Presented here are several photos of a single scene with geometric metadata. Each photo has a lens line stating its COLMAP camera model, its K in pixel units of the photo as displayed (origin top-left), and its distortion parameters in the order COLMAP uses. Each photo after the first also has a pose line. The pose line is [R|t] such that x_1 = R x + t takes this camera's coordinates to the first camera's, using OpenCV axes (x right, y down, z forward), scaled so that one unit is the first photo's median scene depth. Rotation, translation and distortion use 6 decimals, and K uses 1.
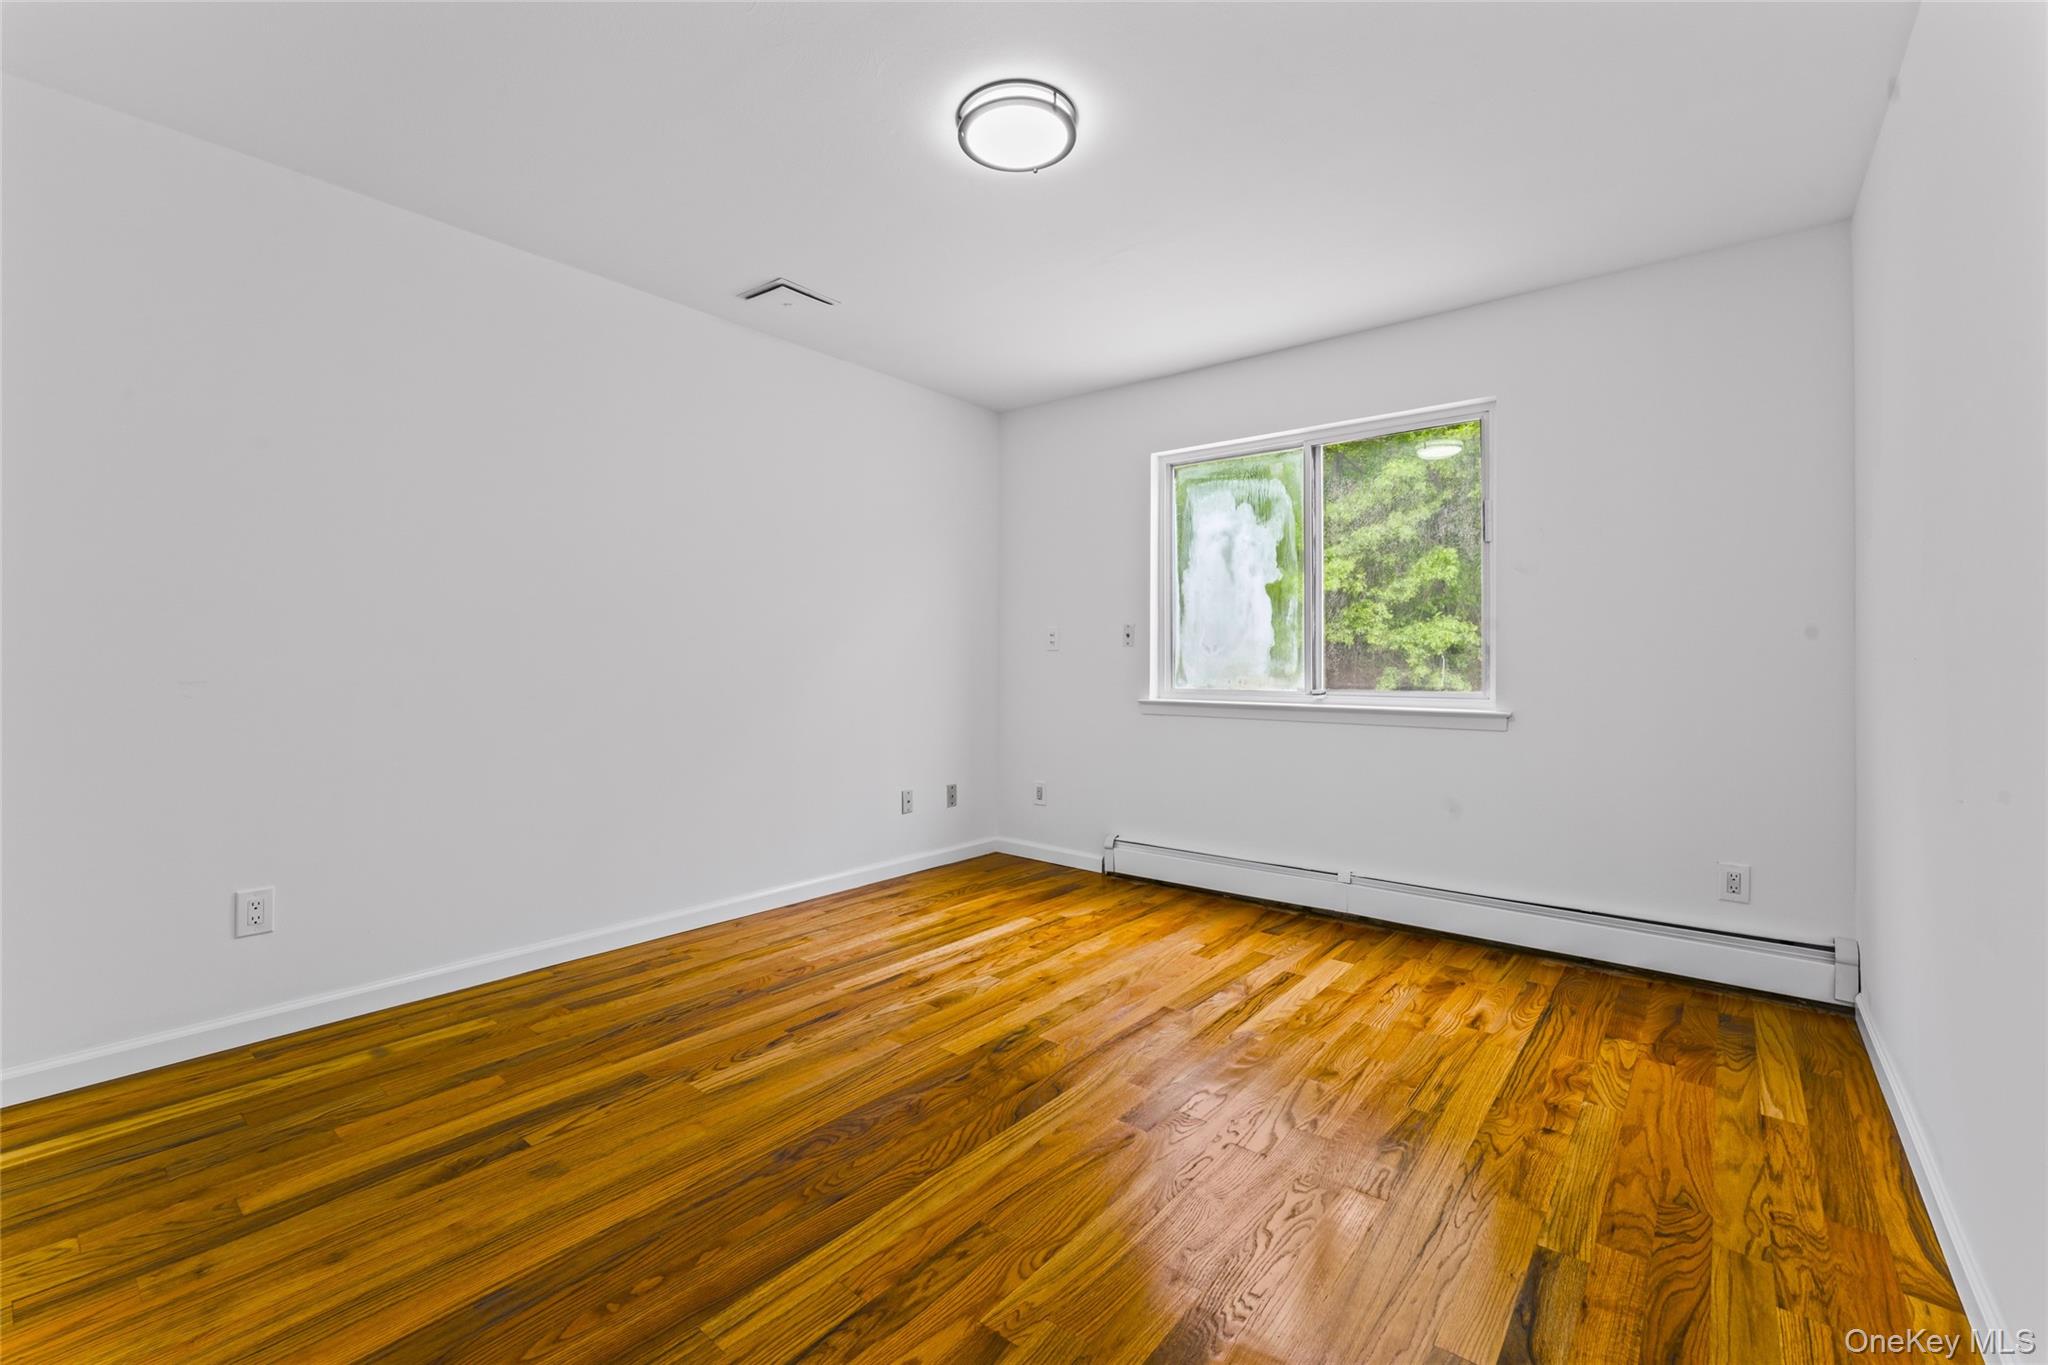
lens RADIAL K [[861.2, 0, 1017.6], [0, 861.2, 672.3], [0, 0, 1]] dist [-0.002756, -0.000128]
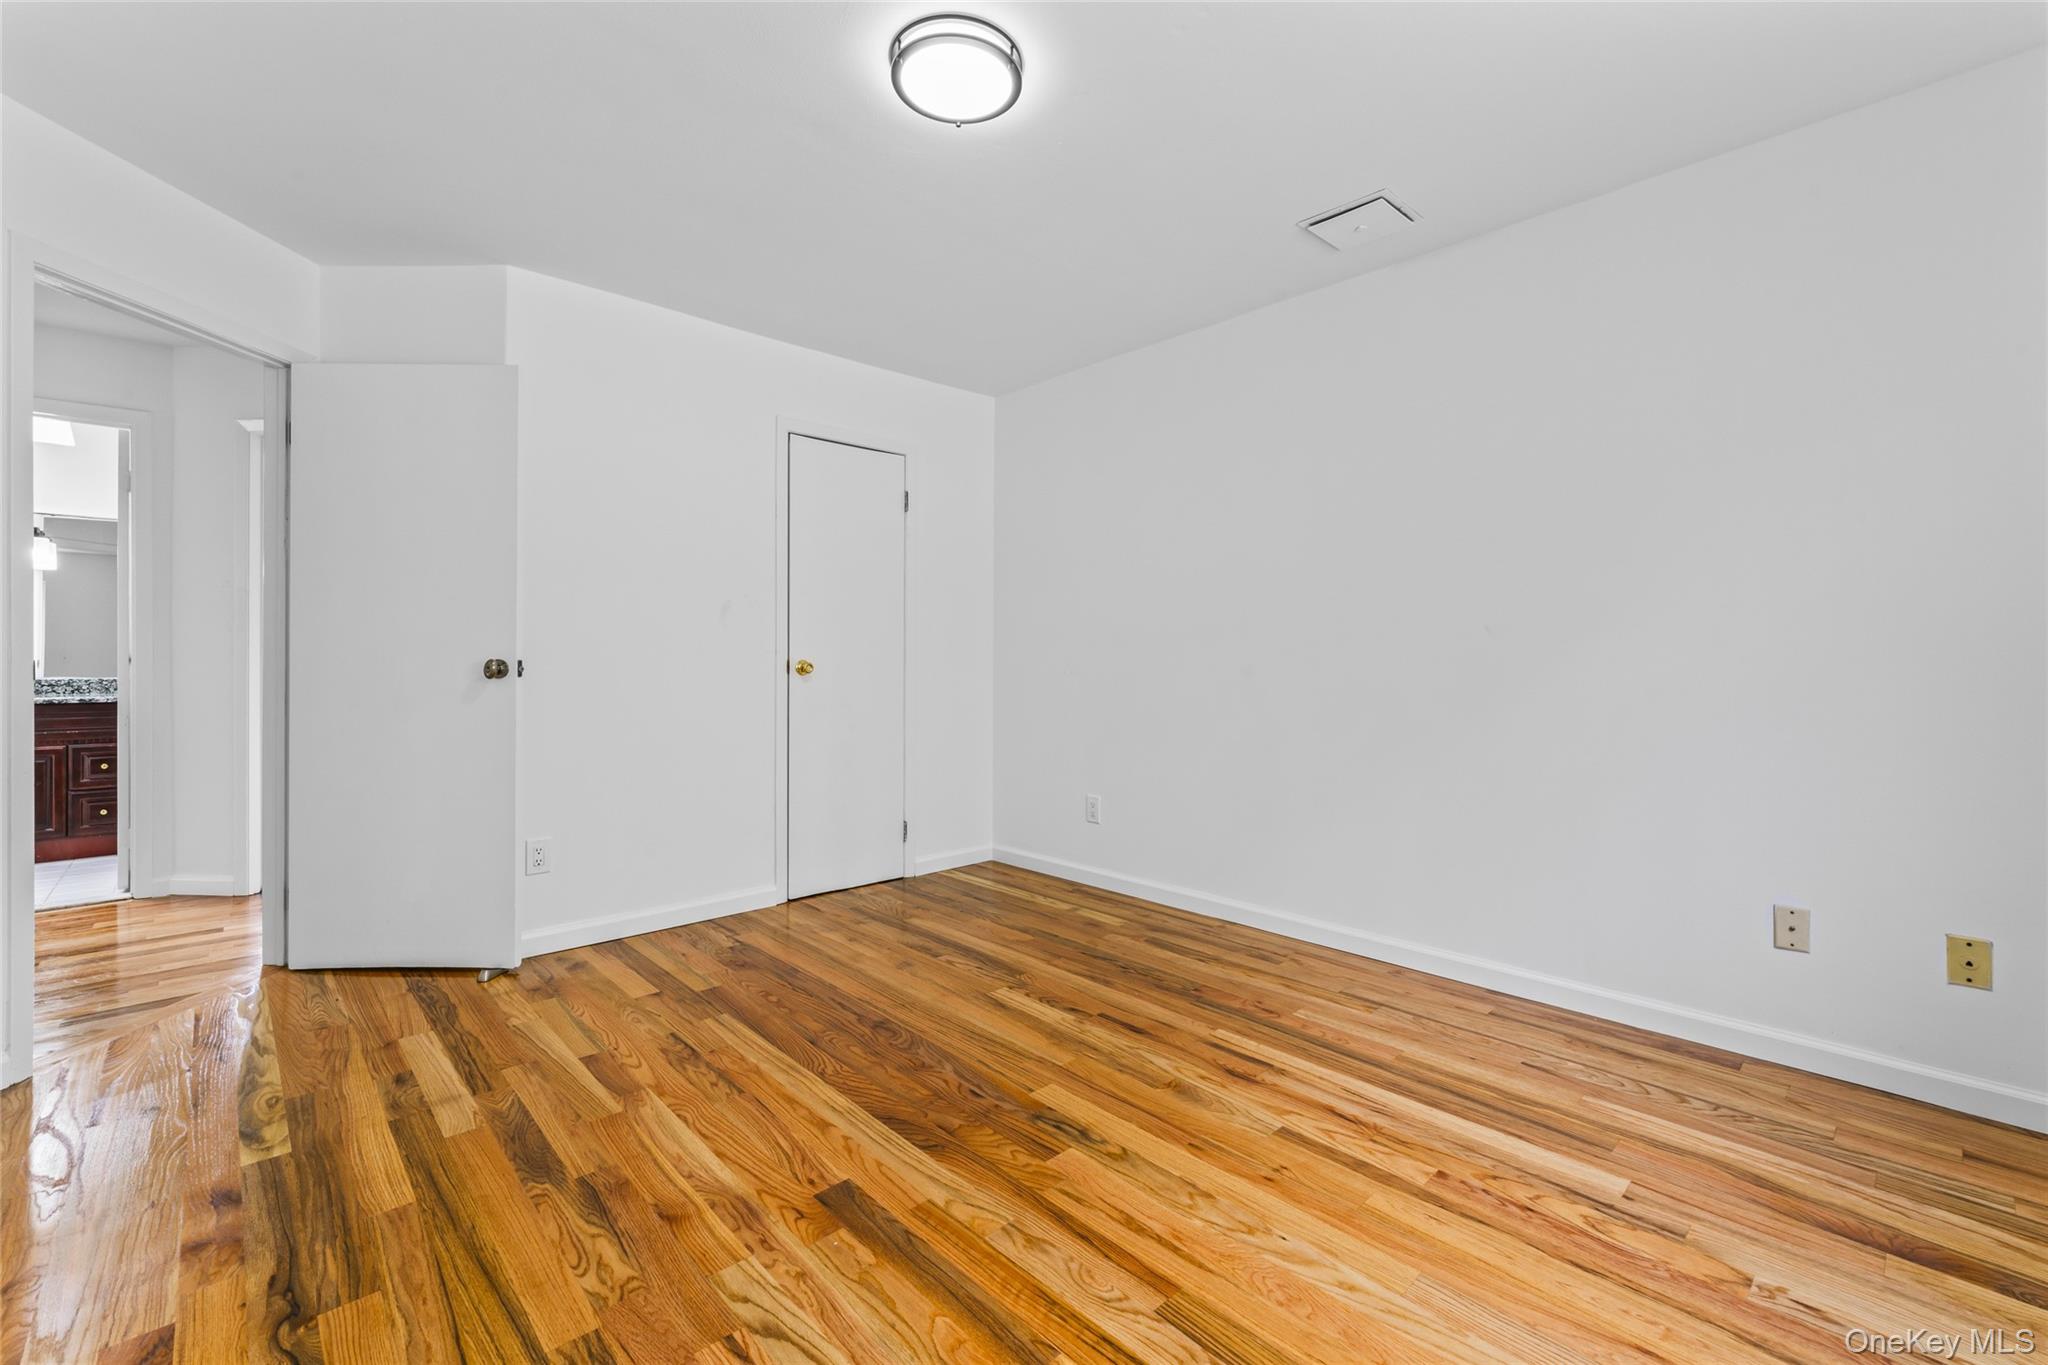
lens RADIAL K [[861.2, 0, 1017.6], [0, 861.2, 672.3], [0, 0, 1]] dist [-0.002756, -0.000128]
pose [[-0.129435, 0.012237, -0.991512, 0.676754], [-0.016442, 0.999760, 0.014485, -0.008098], [0.991452, 0.018178, -0.129202, 0.902025]]
